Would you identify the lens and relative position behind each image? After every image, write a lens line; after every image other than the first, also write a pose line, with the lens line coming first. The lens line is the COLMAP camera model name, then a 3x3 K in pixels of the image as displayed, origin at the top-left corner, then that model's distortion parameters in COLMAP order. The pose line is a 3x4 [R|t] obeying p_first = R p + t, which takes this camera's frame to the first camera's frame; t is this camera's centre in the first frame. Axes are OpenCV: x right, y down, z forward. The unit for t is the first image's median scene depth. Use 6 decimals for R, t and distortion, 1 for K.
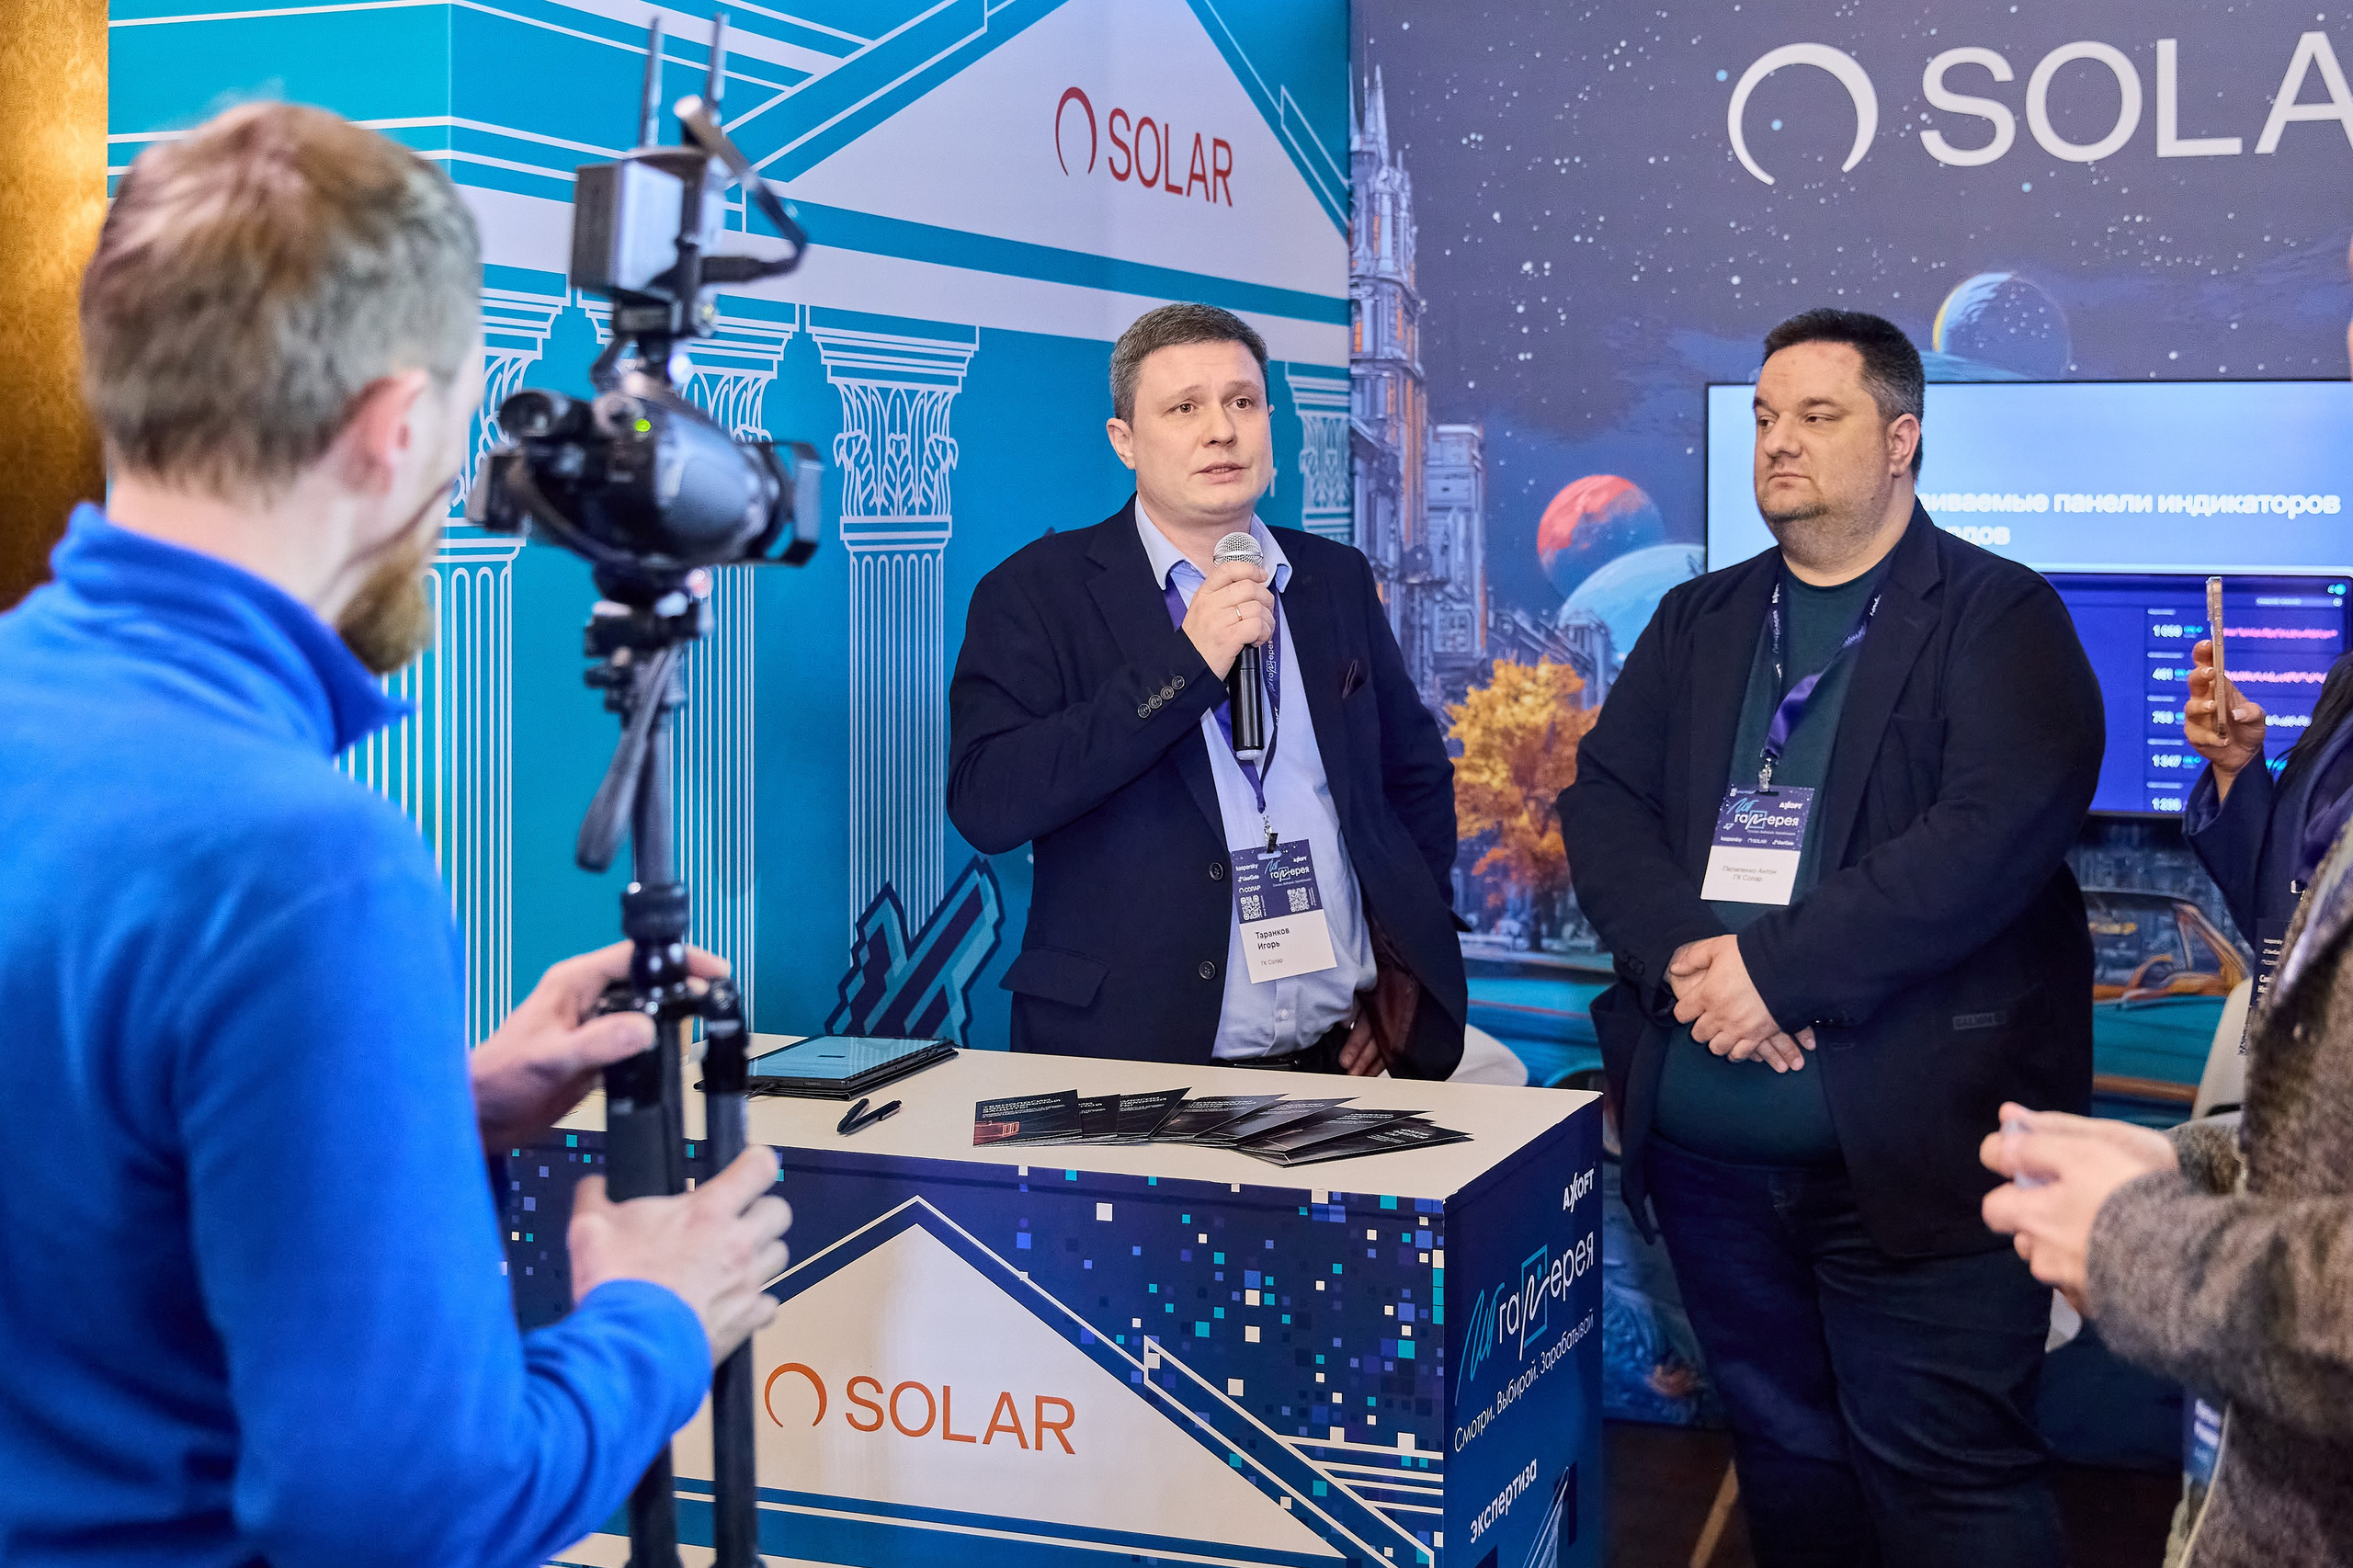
lens RADIAL K [[3163.5, 0, 1176.5], [0, 3163.5, 784.0], [0, 0, 1]] dist [-0.089789, 0.007493]
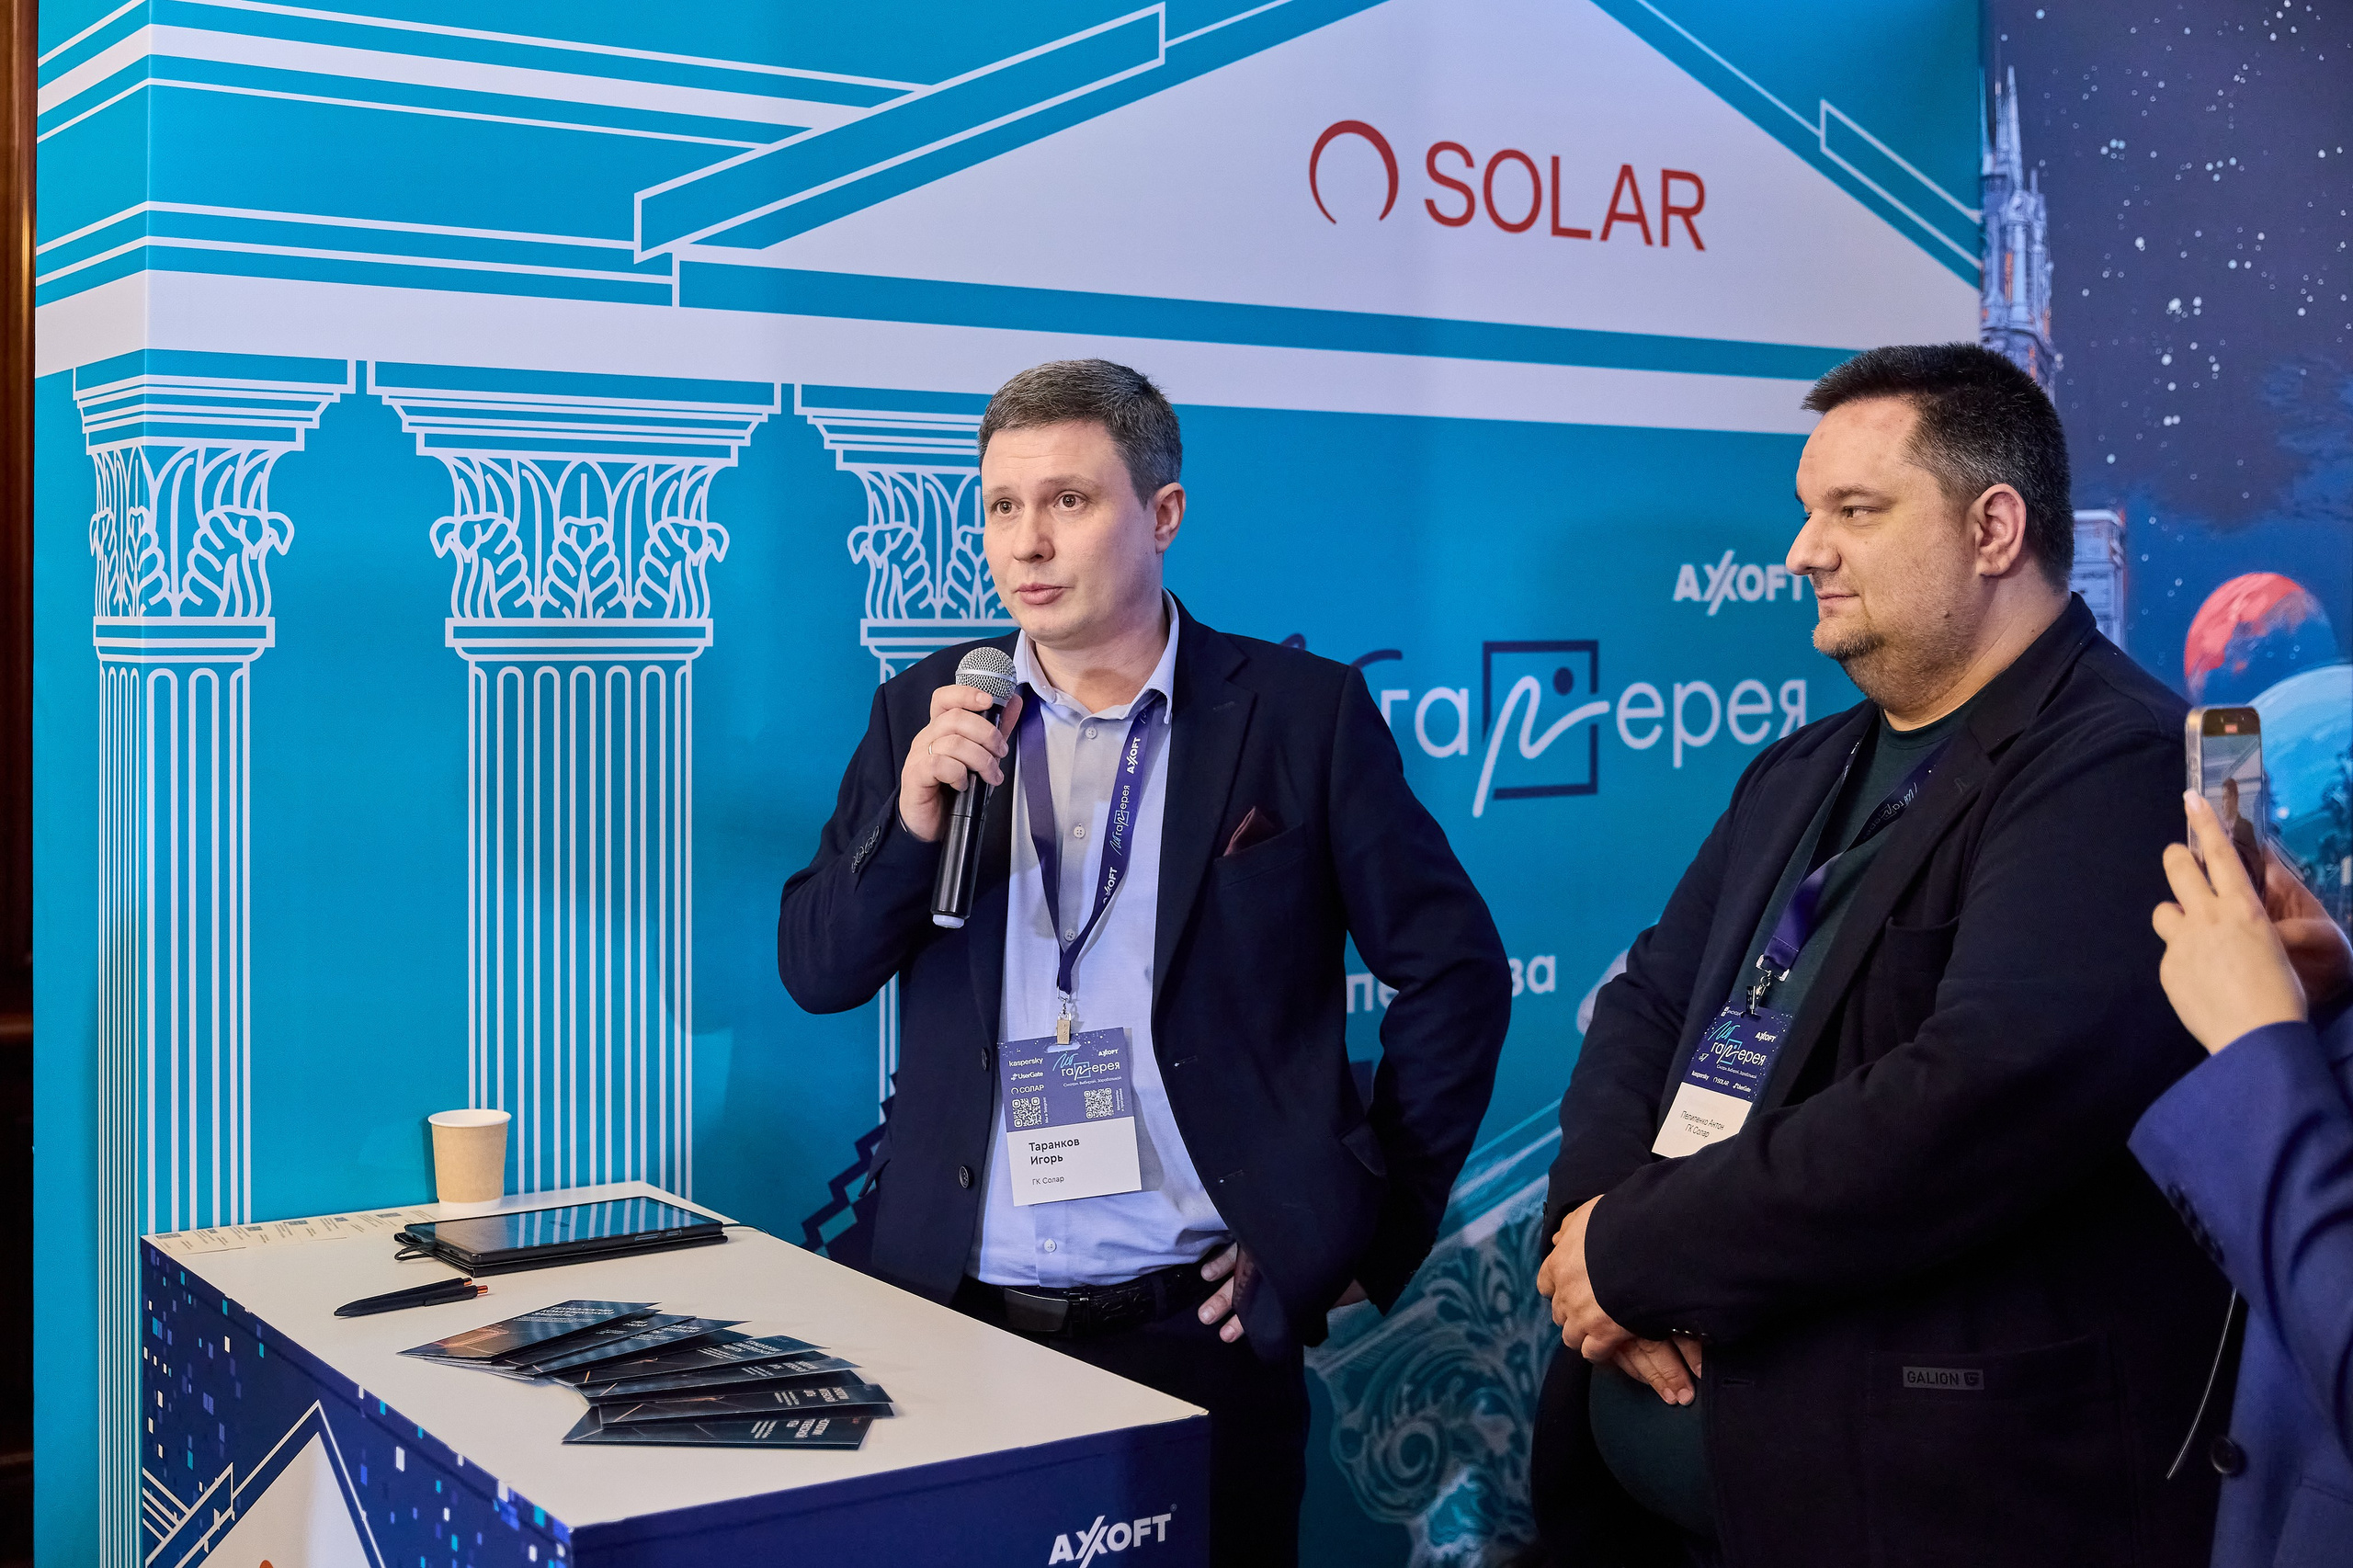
lens RADIAL K [[2930.2, 0, 1173.7], [0, 2930.2, 738.2], [0, 0, 1]] dist [-0.074329, 0.088331]
pose [[0.809757, 0.029446, -0.586026, 0.336824], [-0.055476, 0.998108, -0.026504, -0.025447], [0.584137, 0.053972, 0.809859, 0.286205]]
